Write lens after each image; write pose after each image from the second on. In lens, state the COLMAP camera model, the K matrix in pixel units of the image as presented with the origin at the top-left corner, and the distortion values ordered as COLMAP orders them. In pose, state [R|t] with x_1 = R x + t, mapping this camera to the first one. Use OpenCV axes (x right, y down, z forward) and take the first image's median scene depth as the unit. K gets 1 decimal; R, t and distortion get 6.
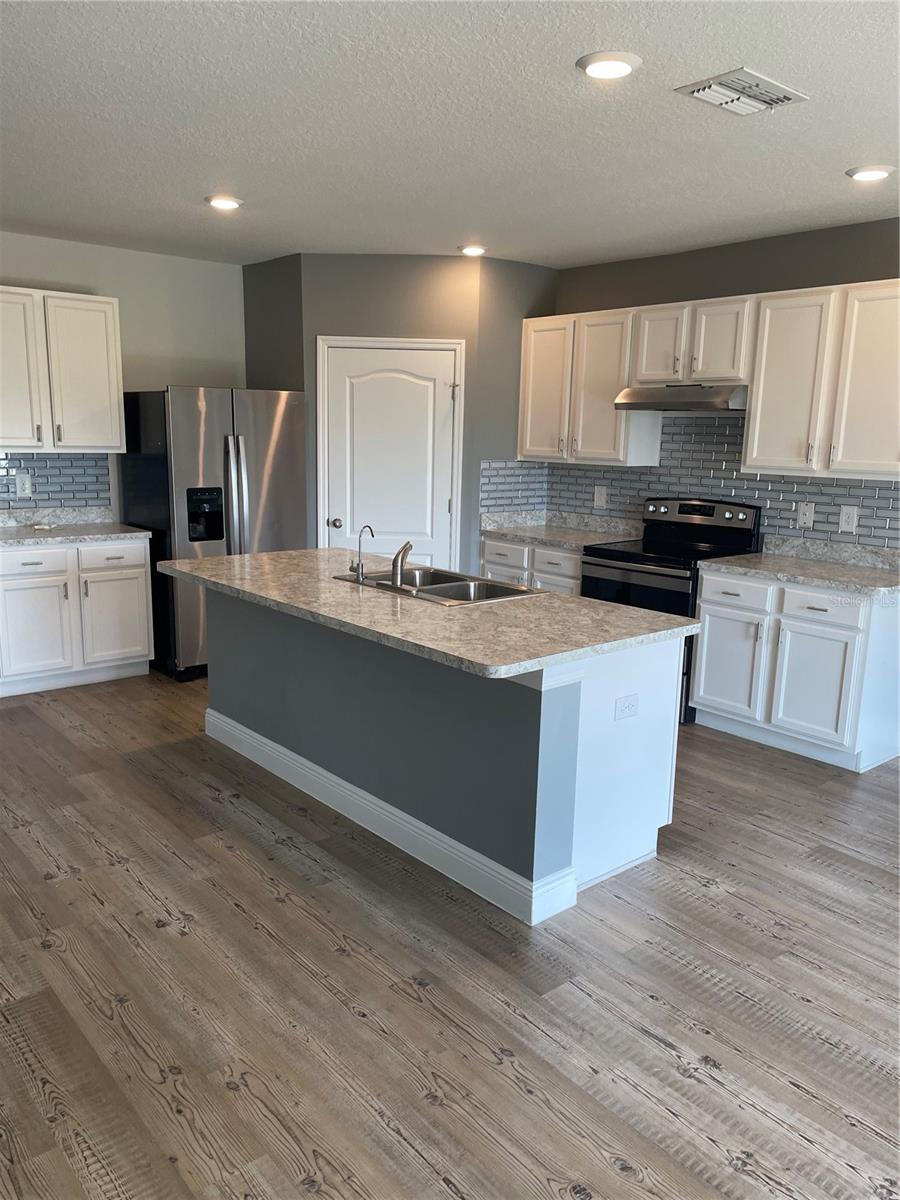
lens RADIAL K [[903.8, 0, 448.6], [0, 903.8, 607.2], [0, 0, 1]] dist [0.083751, -0.105216]
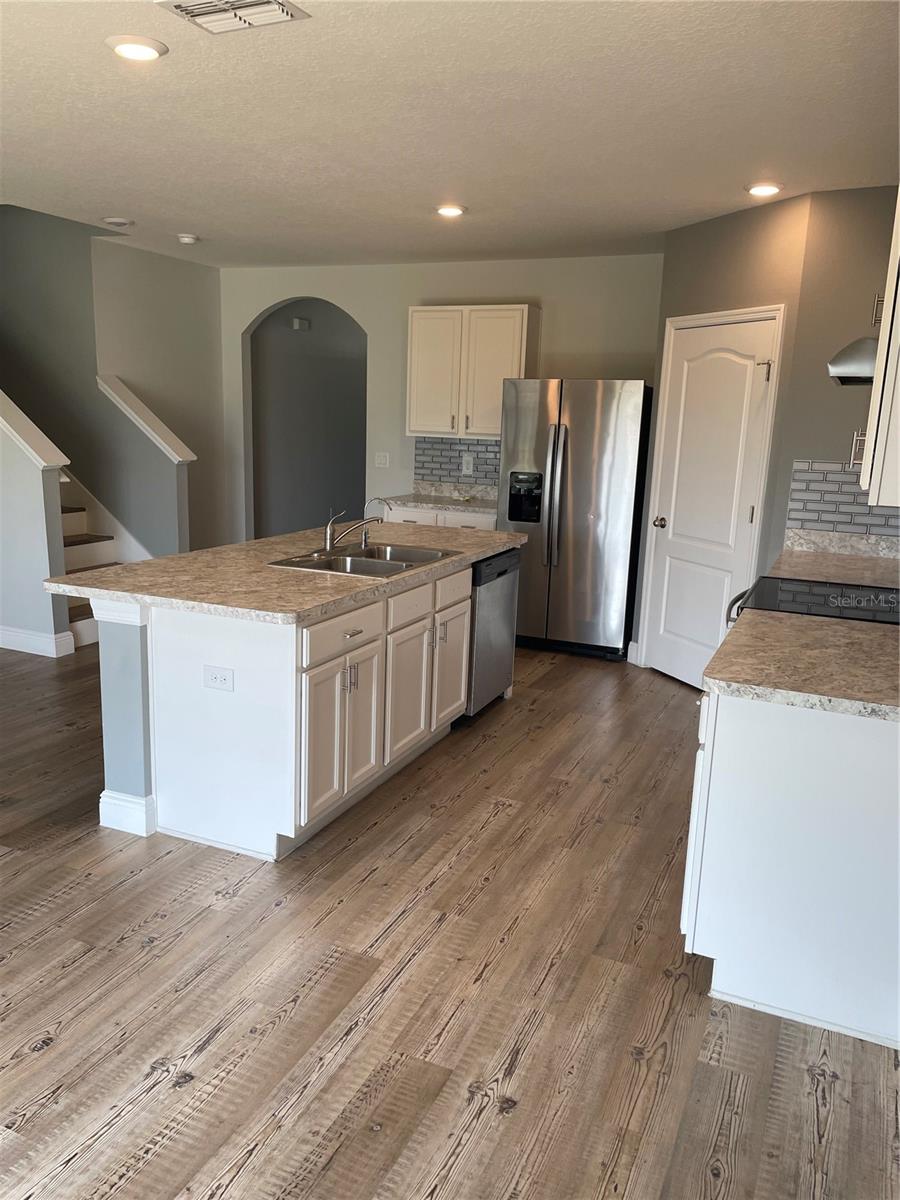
lens RADIAL K [[903.8, 0, 440.0], [0, 903.8, 607.0], [0, 0, 1]] dist [0.083751, -0.105216]
pose [[0.427466, 0.181864, -0.885550, 0.737450], [-0.199980, 0.974312, 0.103560, -0.072785], [0.881635, 0.132824, 0.452854, 0.485713]]
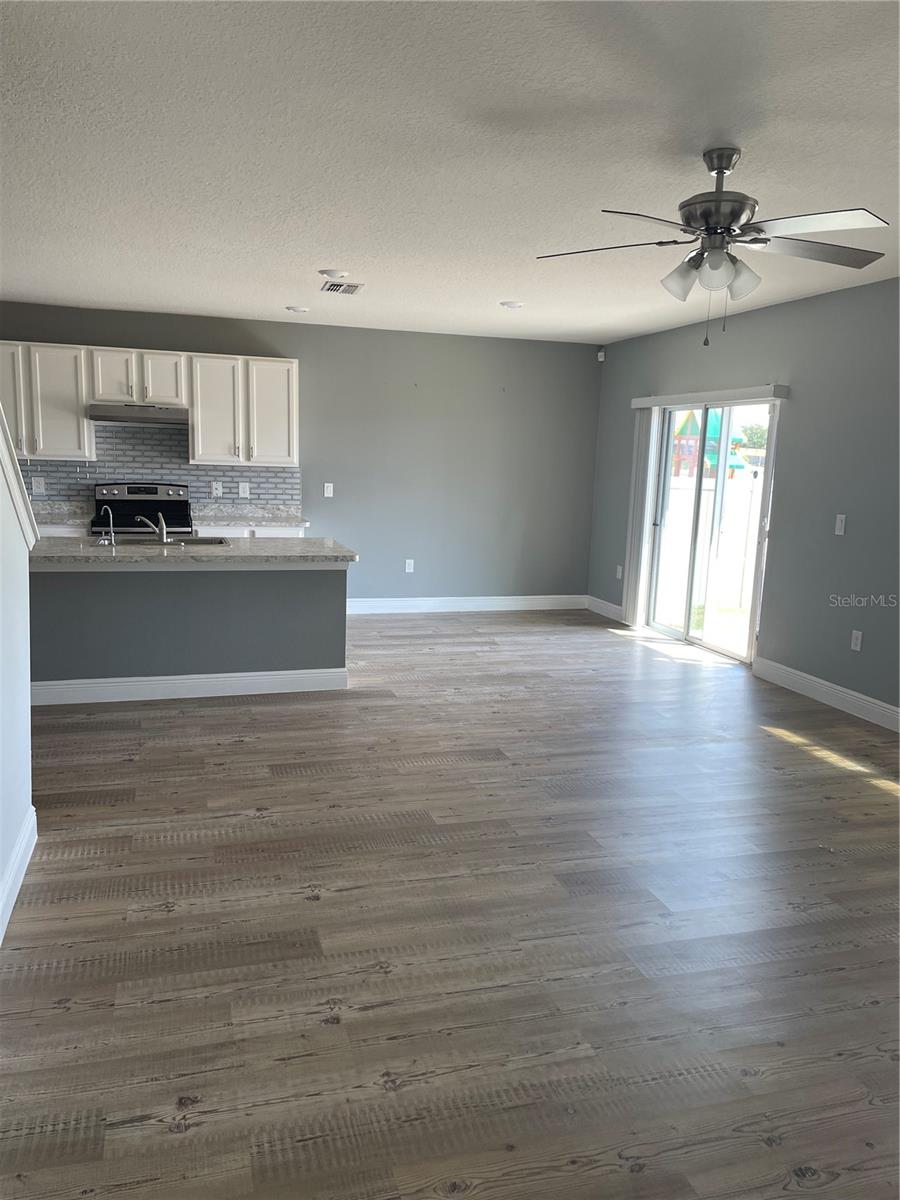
lens RADIAL K [[903.8, 0, 447.0], [0, 903.8, 593.2], [0, 0, 1]] dist [0.083751, -0.105216]
pose [[0.401812, -0.152773, 0.902888, -0.946868], [0.157929, 0.982772, 0.096007, -0.009532], [-0.902001, 0.104015, 0.419017, -0.033220]]
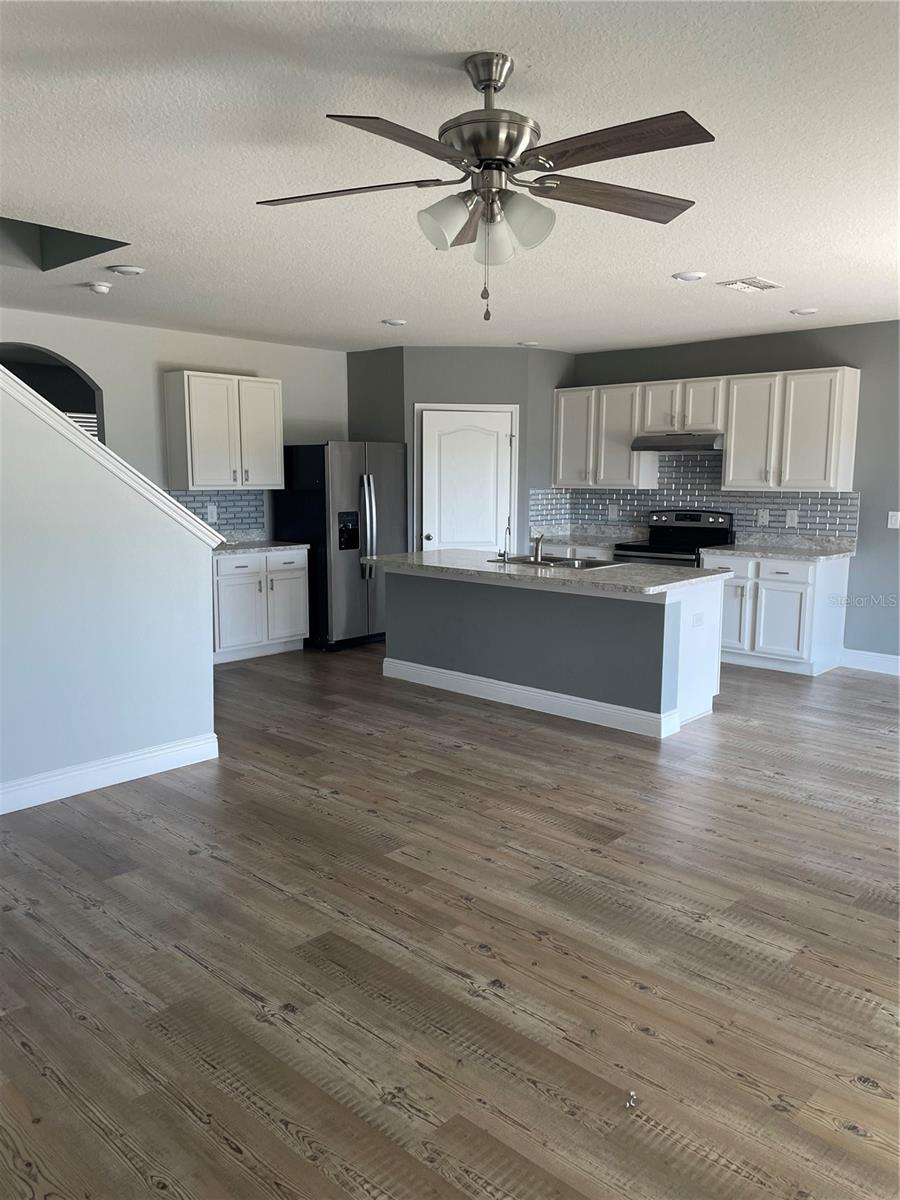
lens RADIAL K [[903.8, 0, 448.5], [0, 903.8, 589.1], [0, 0, 1]] dist [0.083751, -0.105216]
pose [[0.992958, -0.035221, 0.113108, -0.304547], [0.042340, 0.997229, -0.061169, 0.088546], [-0.110640, 0.065528, 0.991698, -0.436286]]
